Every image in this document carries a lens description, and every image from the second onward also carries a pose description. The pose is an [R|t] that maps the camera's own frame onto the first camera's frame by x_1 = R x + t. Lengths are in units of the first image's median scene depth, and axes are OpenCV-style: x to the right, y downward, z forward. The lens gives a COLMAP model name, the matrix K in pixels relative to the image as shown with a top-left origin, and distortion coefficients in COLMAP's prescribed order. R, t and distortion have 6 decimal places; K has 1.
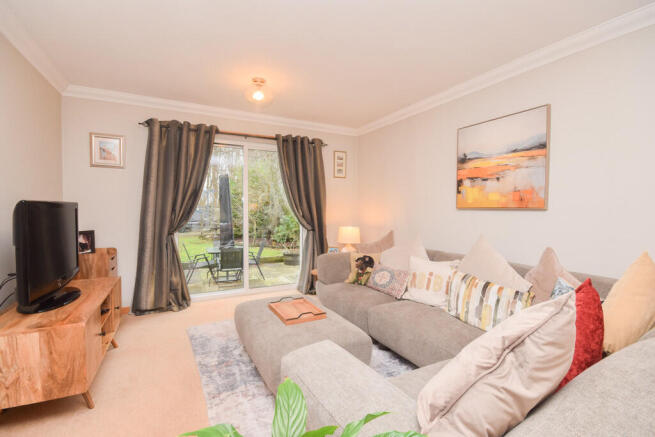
lens RADIAL K [[292.1, 0, 325.5], [0, 292.1, 217.1], [0, 0, 1]] dist [-0.000366, 0.000003]
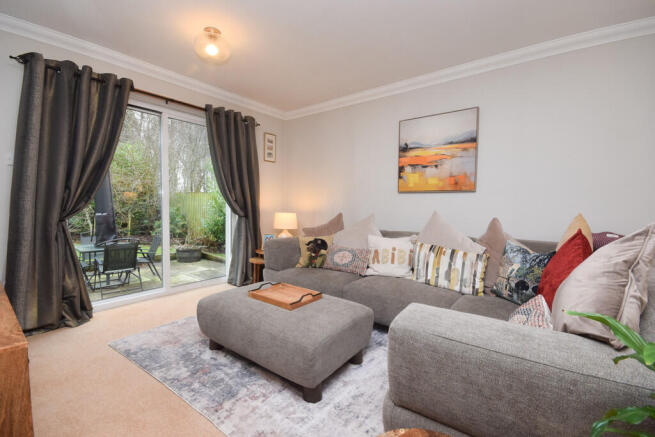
lens RADIAL K [[289.5, 0, 326.2], [0, 289.5, 217.0], [0, 0, 1]] dist [-0.003085, -0.001279]
pose [[0.911256, -0.011909, 0.411667, -0.273961], [0.005928, 0.999858, 0.015802, 0.049557], [-0.411797, -0.011959, 0.911197, 0.104127]]
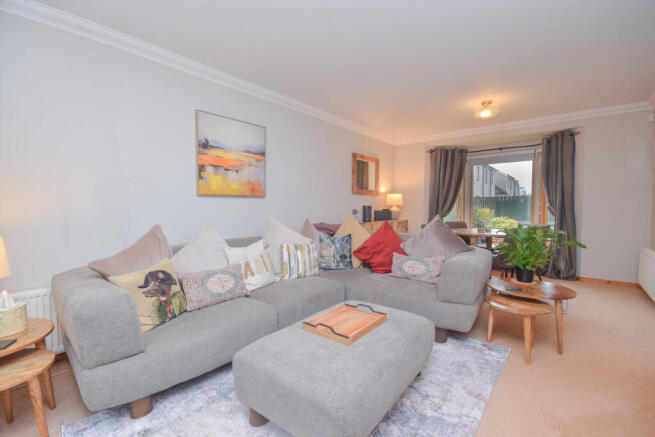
lens RADIAL K [[292.1, 0, 325.5], [0, 292.1, 217.1], [0, 0, 1]] dist [-0.000366, 0.000003]
pose [[-0.383989, -0.035963, 0.922637, -0.600426], [0.031913, 0.998127, 0.052187, 0.005910], [-0.922786, 0.049483, -0.382122, 1.031712]]
